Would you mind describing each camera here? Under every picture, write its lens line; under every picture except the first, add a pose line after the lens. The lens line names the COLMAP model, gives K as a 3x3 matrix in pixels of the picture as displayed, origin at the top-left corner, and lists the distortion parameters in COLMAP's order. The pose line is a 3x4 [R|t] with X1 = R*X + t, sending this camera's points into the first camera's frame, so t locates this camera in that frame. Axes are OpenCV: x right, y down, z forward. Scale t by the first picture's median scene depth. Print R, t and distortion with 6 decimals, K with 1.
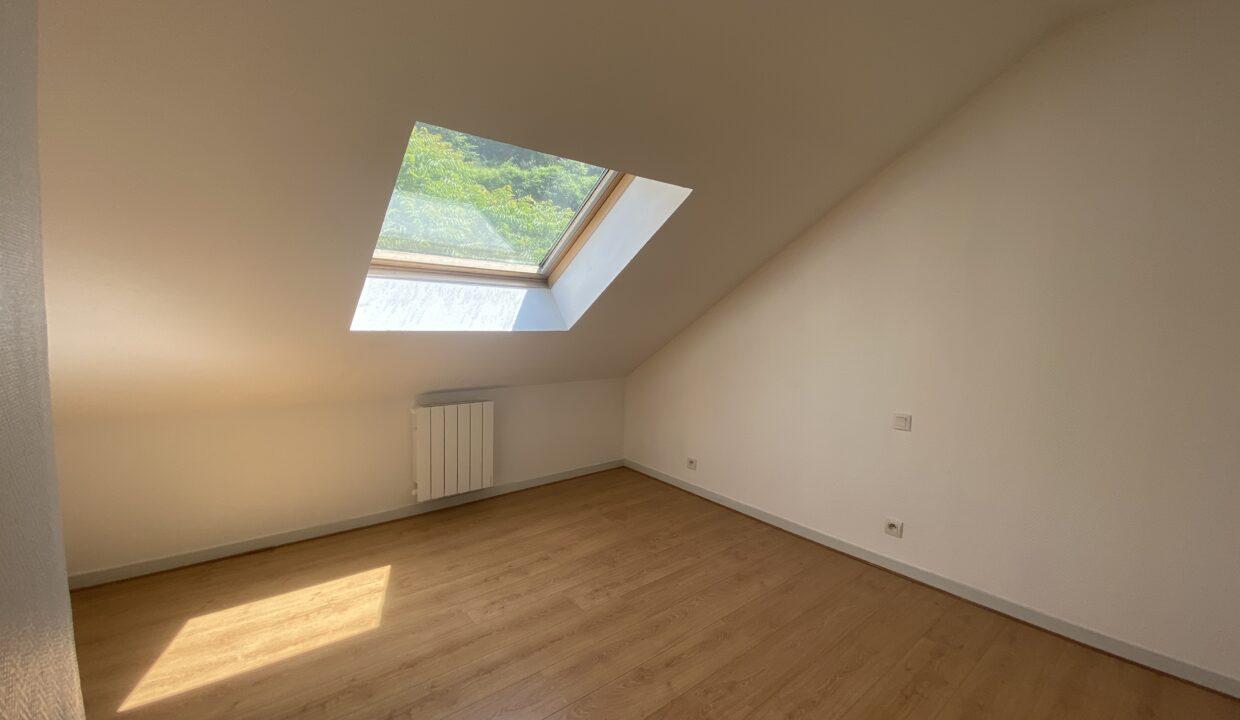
lens RADIAL K [[503.3, 0, 615.1], [0, 503.3, 360.8], [0, 0, 1]] dist [0.011674, -0.000395]
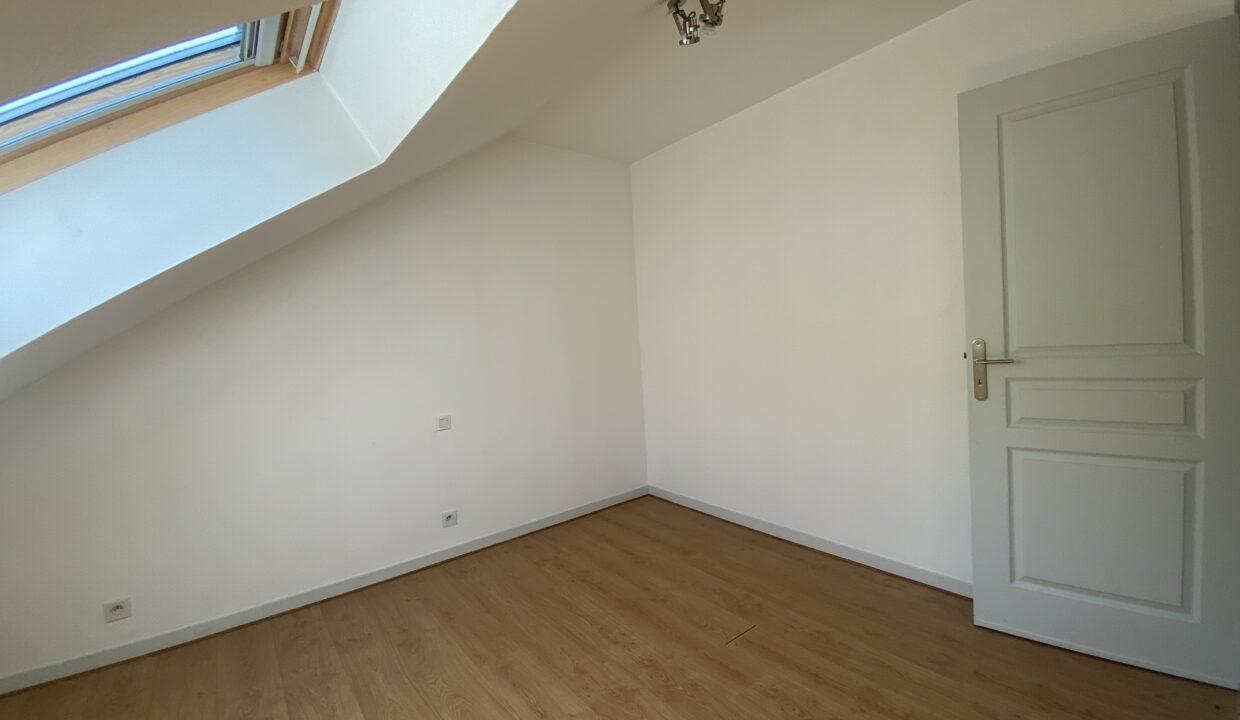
lens RADIAL K [[503.3, 0, 615.1], [0, 503.3, 360.8], [0, 0, 1]] dist [0.011674, -0.000395]
pose [[0.026318, -0.067640, 0.997363, -0.542703], [0.152590, 0.986288, 0.062863, -0.028822], [-0.987939, 0.150534, 0.036278, 0.568567]]
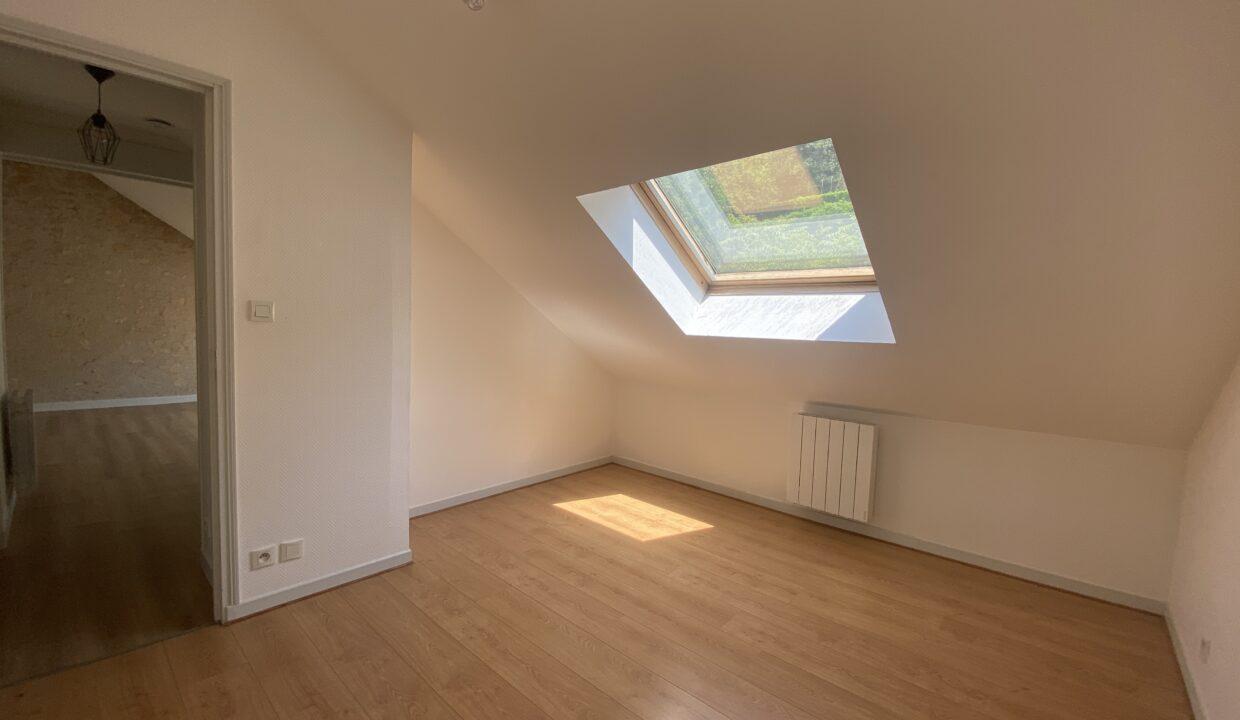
lens RADIAL K [[512.6, 0, 621.3], [0, 512.6, 357.8], [0, 0, 1]] dist [-0.000568, -0.000197]
pose [[0.149199, 0.045233, -0.987772, 0.732322], [-0.123036, 0.992039, 0.026845, -0.008555], [0.981123, 0.117526, 0.153576, 0.538352]]
